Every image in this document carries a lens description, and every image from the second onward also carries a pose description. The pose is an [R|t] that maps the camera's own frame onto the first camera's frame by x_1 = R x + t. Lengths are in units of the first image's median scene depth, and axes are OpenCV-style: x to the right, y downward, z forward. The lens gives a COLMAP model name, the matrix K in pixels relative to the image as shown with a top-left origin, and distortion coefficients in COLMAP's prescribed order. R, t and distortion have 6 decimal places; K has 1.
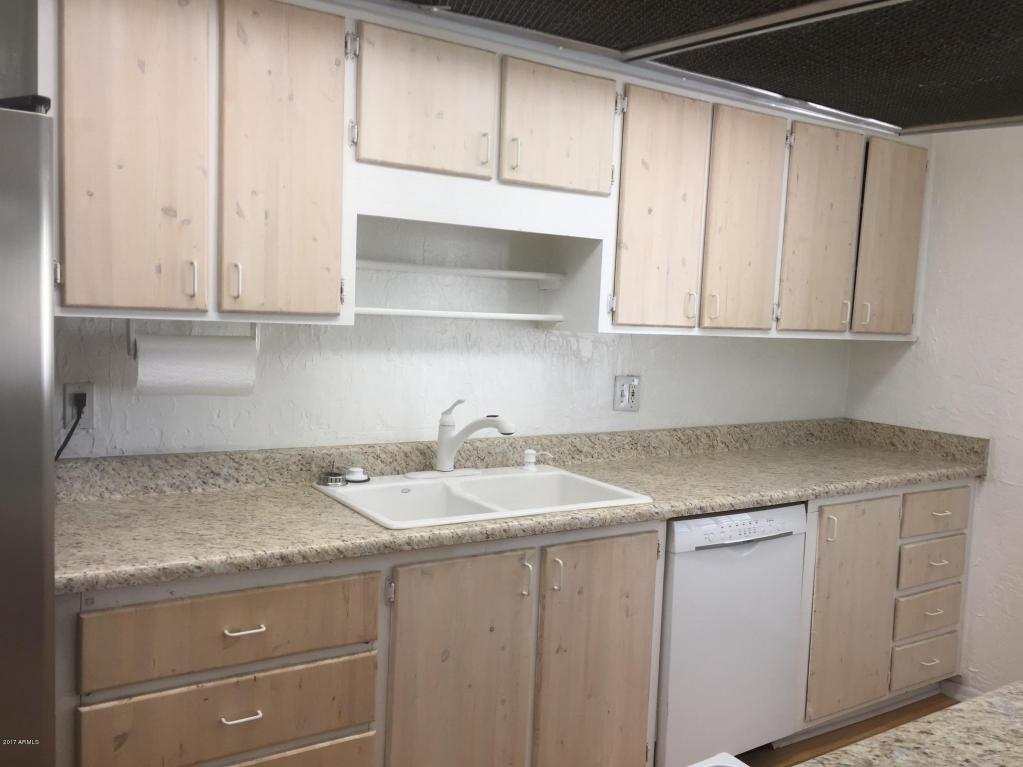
lens RADIAL K [[883.1, 0, 520.1], [0, 883.1, 380.5], [0, 0, 1]] dist [0.077589, -0.093706]
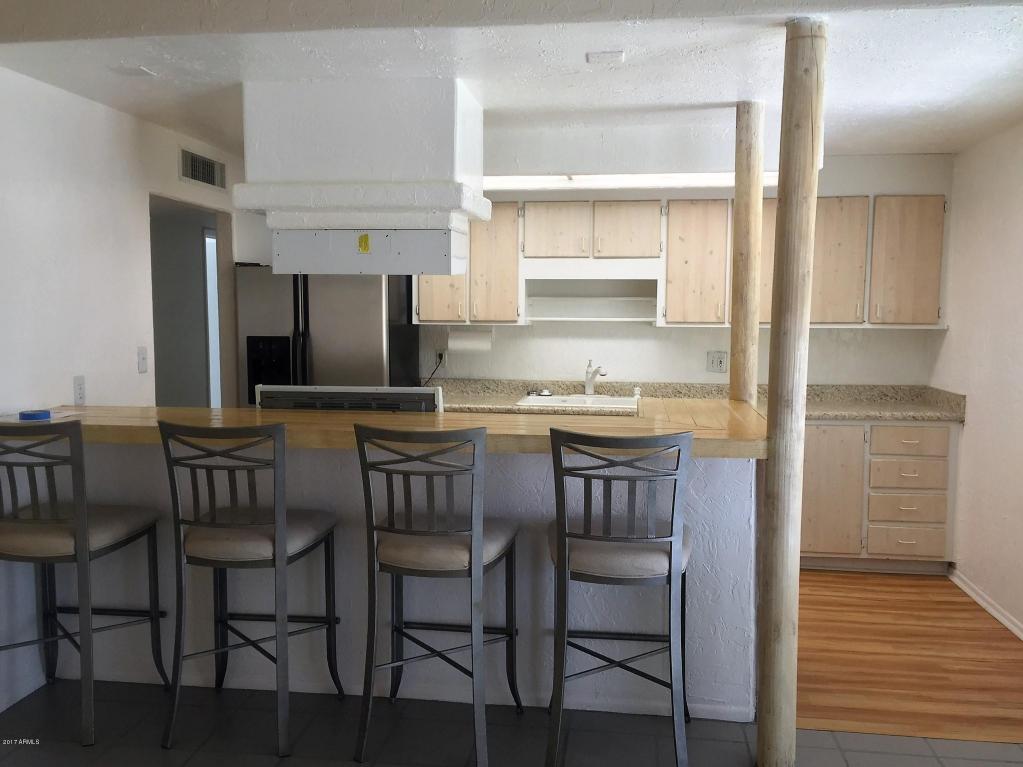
lens RADIAL K [[883.1, 0, 510.3], [0, 883.1, 381.3], [0, 0, 1]] dist [0.077589, -0.093706]
pose [[0.751979, 0.013562, -0.659048, 1.151472], [-0.027331, 0.999570, -0.010615, 0.097650], [0.658620, 0.025995, 0.752026, -0.694846]]
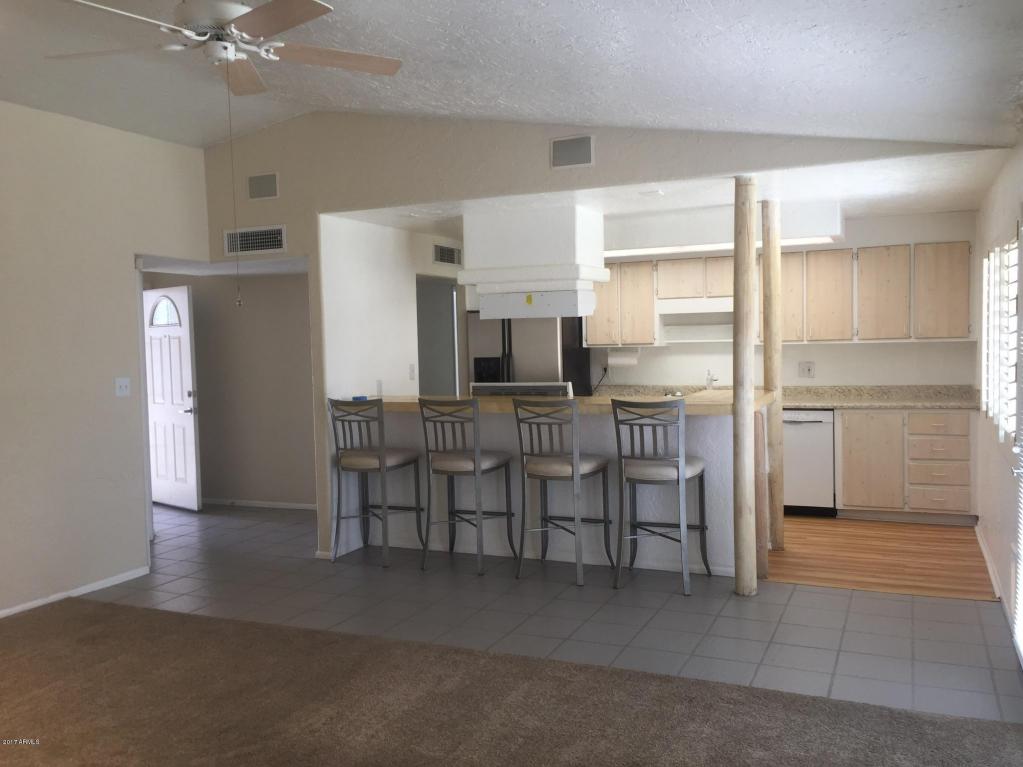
lens RADIAL K [[883.1, 0, 508.9], [0, 883.1, 380.0], [0, 0, 1]] dist [0.077589, -0.093706]
pose [[0.533954, -0.017883, -0.845324, 2.018232], [-0.024517, 0.999028, -0.036621, 0.174999], [0.845158, 0.040279, 0.532997, -1.104488]]
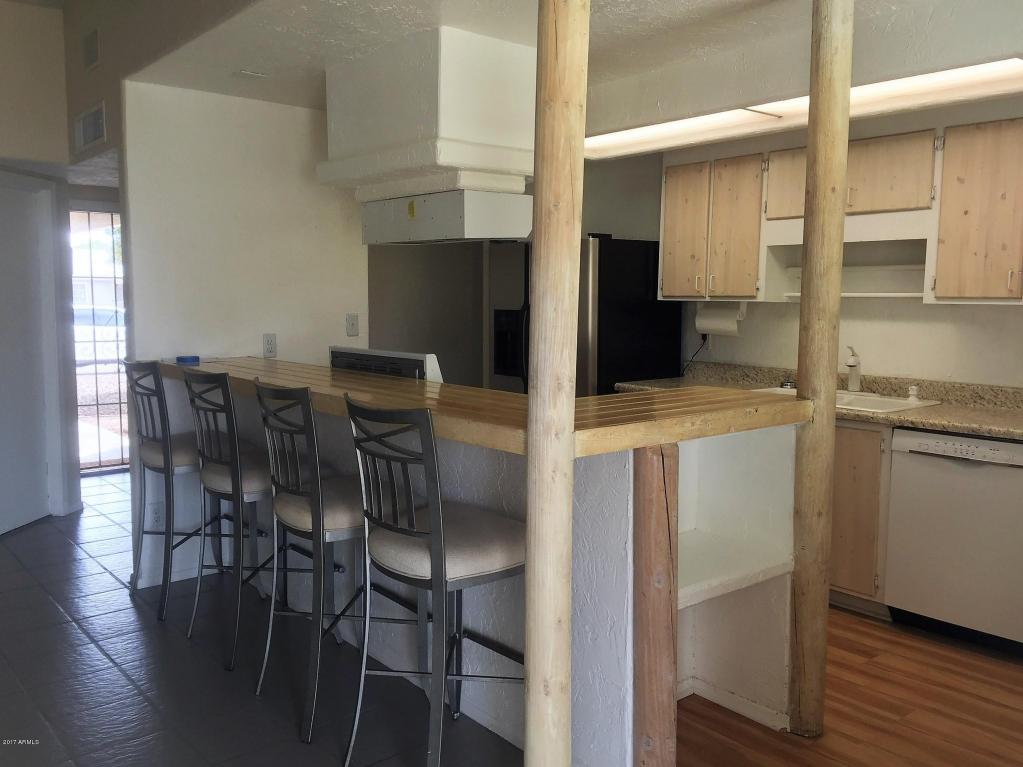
lens RADIAL K [[883.1, 0, 507.3], [0, 883.1, 384.6], [0, 0, 1]] dist [0.077589, -0.093706]
pose [[0.114407, 0.055347, -0.991891, 1.475294], [-0.089015, 0.995002, 0.045254, 0.071938], [0.989438, 0.083116, 0.118762, 0.170658]]
